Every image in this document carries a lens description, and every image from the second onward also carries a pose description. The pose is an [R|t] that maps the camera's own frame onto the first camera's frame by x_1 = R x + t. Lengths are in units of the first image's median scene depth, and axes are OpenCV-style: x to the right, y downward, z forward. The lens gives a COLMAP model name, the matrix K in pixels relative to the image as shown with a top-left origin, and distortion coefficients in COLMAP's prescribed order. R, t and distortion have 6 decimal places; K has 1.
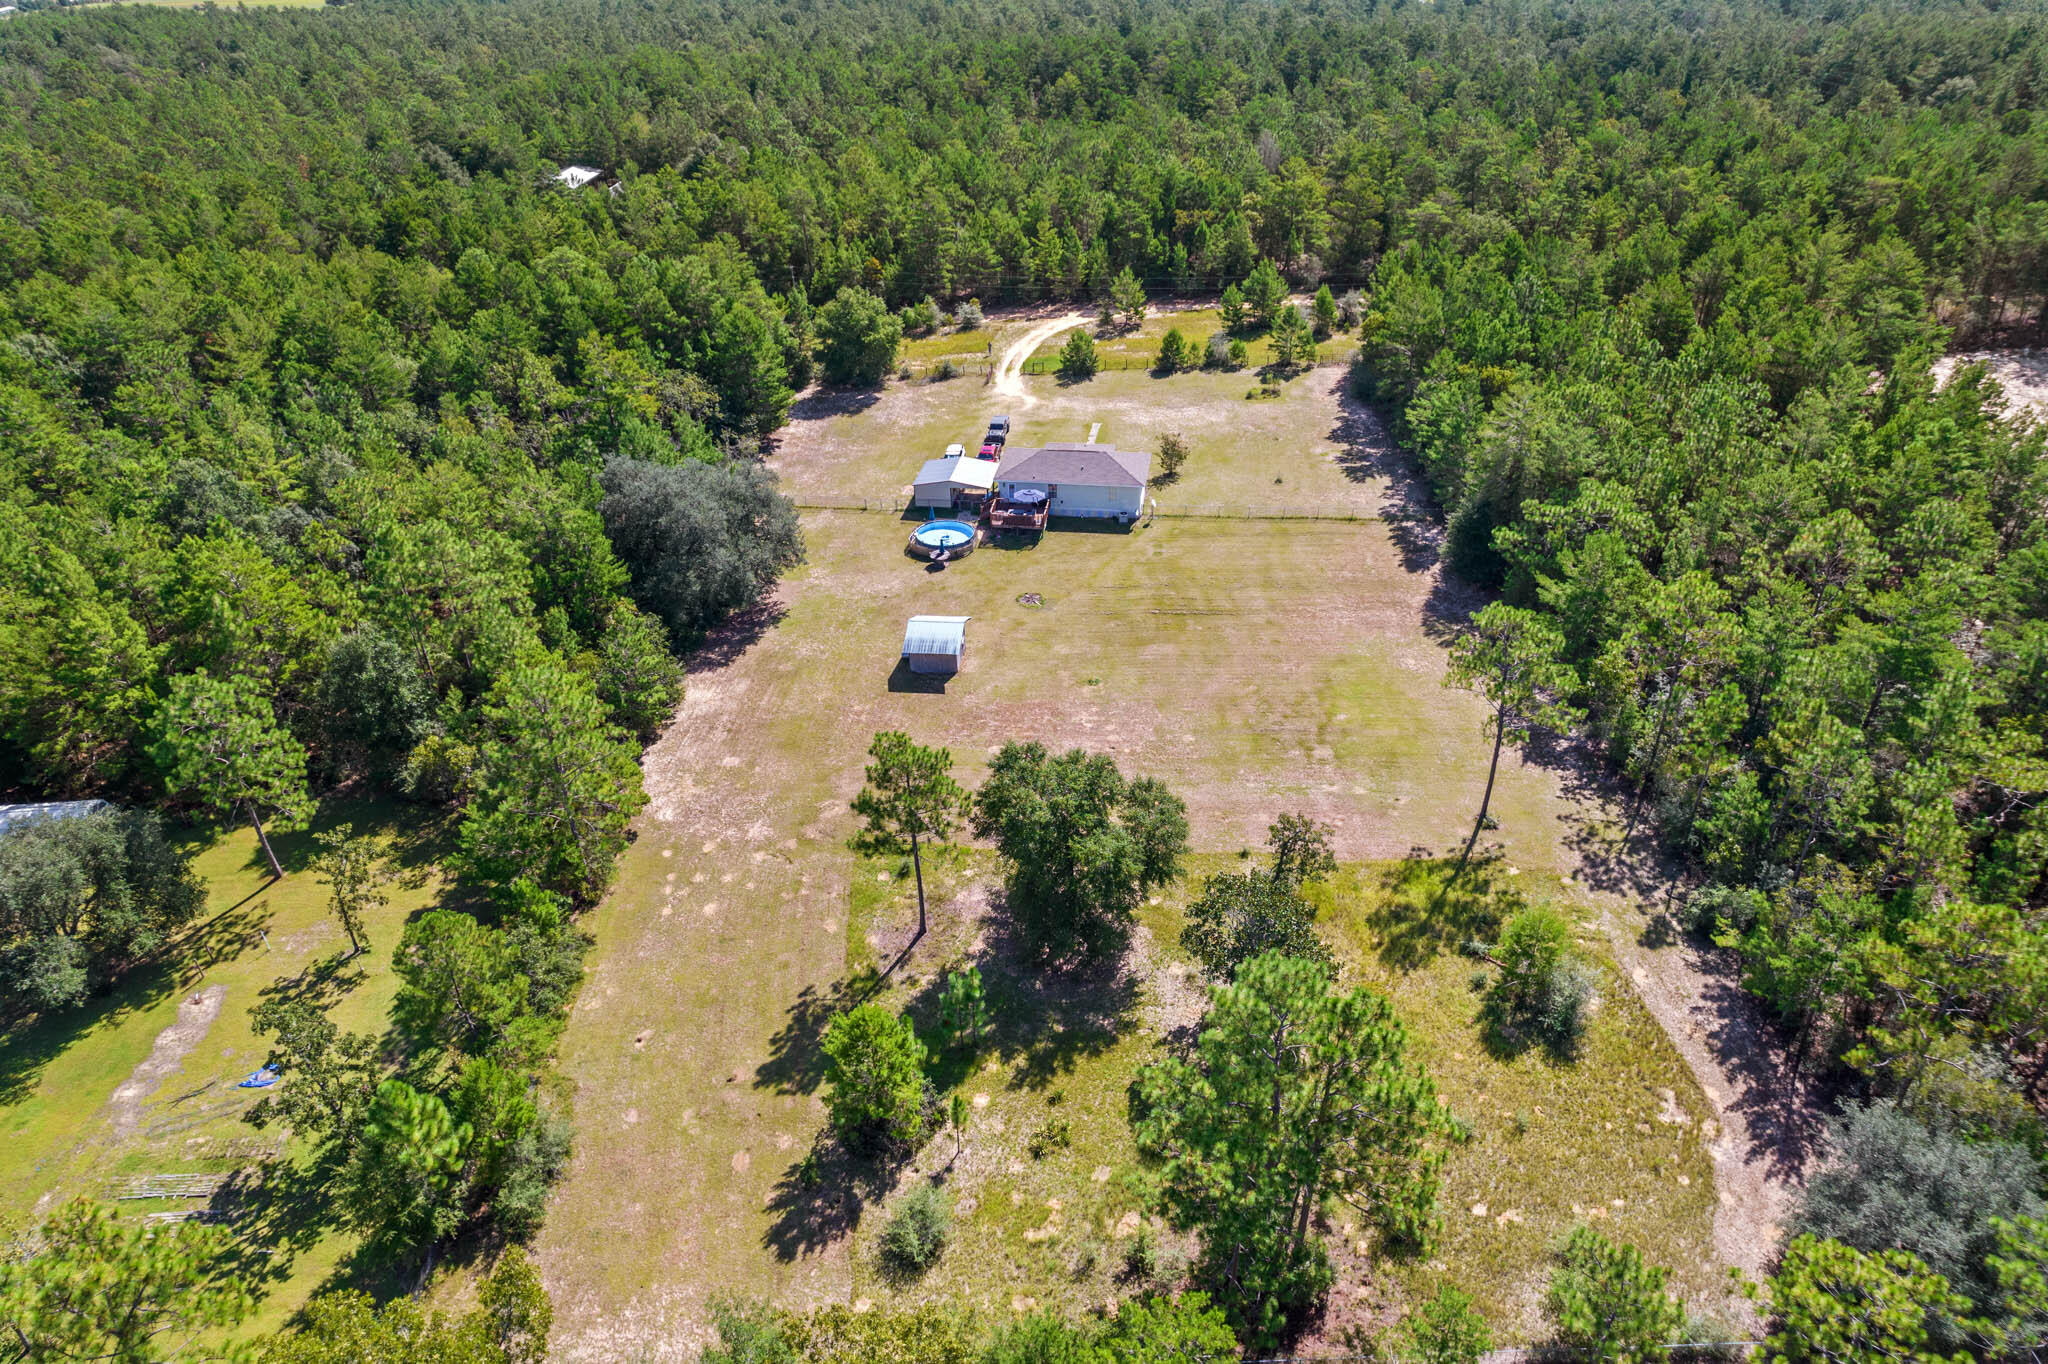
lens RADIAL K [[1299.0, 0, 1023.2], [0, 1299.0, 682.5], [0, 0, 1]] dist [-0.040023, 0.008111]
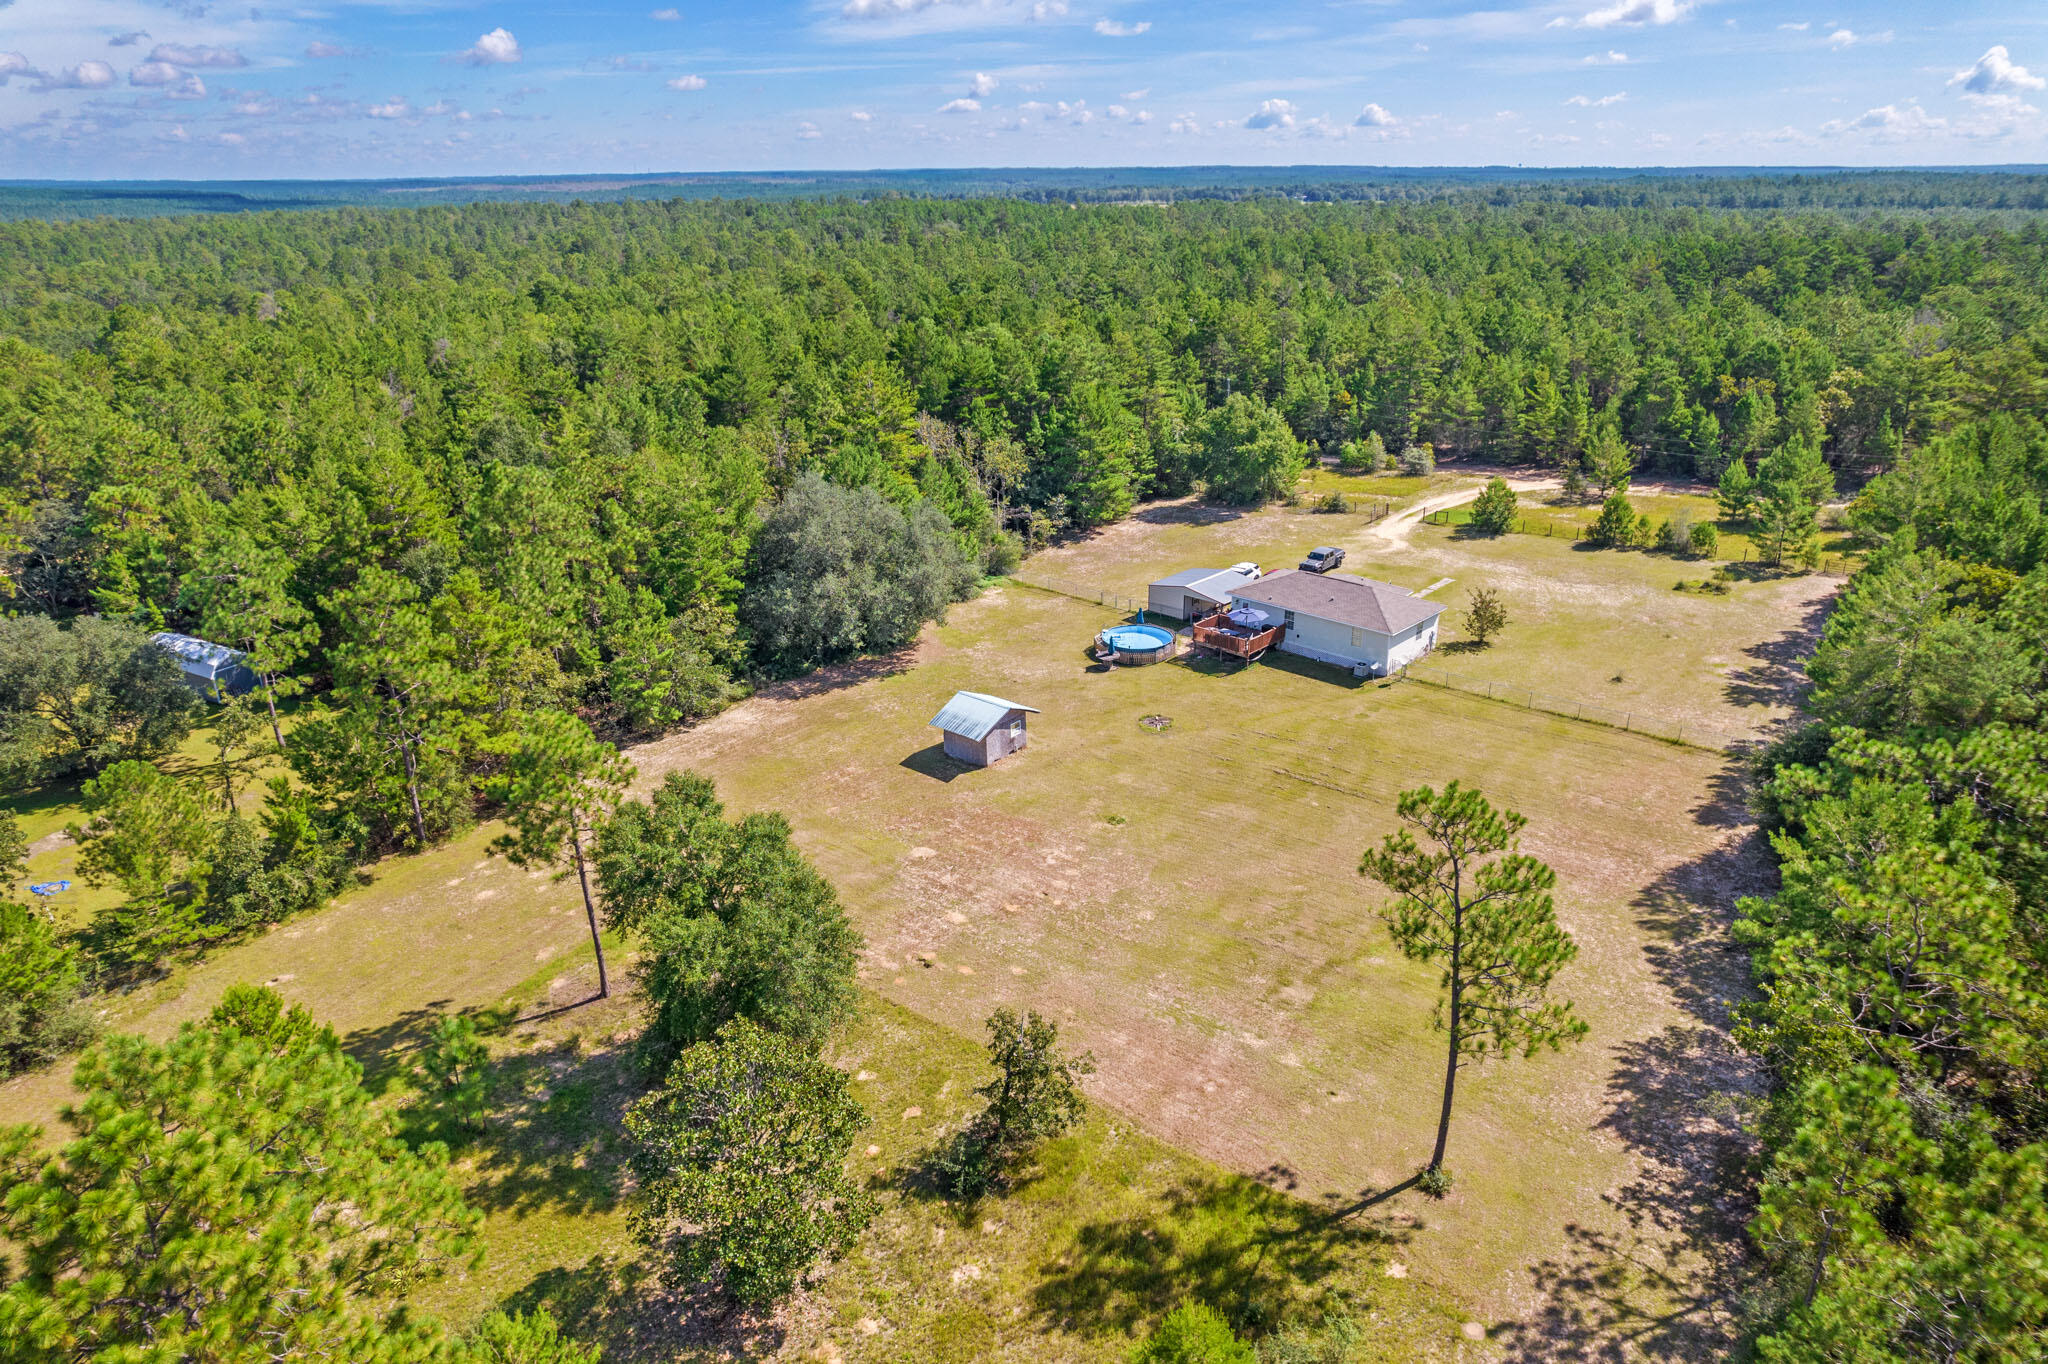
lens RADIAL K [[1299.0, 0, 1023.8], [0, 1299.0, 681.8], [0, 0, 1]] dist [-0.040023, 0.008111]
pose [[0.828711, 0.221728, -0.513881, 0.309207], [-0.301671, 0.950343, -0.076438, -0.002472], [0.471415, 0.218368, 0.854449, 0.260923]]
